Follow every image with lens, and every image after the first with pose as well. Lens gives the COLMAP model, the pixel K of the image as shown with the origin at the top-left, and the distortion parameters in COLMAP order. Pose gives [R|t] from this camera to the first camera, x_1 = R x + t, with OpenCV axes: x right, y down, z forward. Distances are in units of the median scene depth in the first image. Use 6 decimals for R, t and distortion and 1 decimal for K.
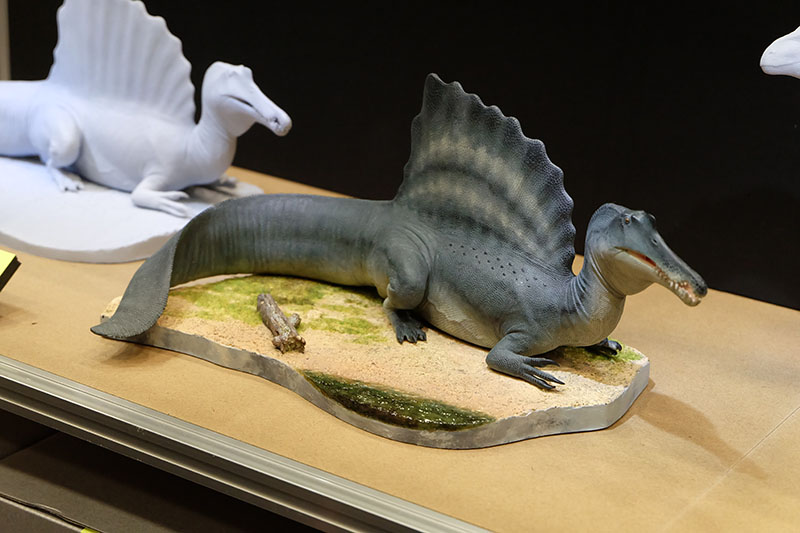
lens RADIAL K [[1707.5, 0, 401.3], [0, 1707.5, 263.8], [0, 0, 1]] dist [0.010376, 0.000000]
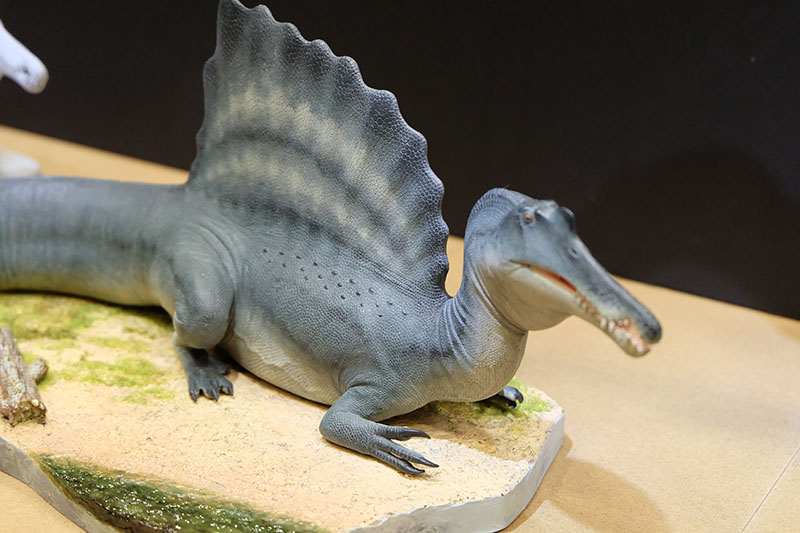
lens RADIAL K [[1543.7, 0, 397.7], [0, 1543.7, 268.2], [0, 0, 1]] dist [-0.041182, 0.000000]
pose [[0.997950, -0.034114, 0.054147, 0.049028], [0.031379, 0.998227, 0.050572, -0.034043], [-0.055776, -0.048769, 0.997251, 0.402996]]
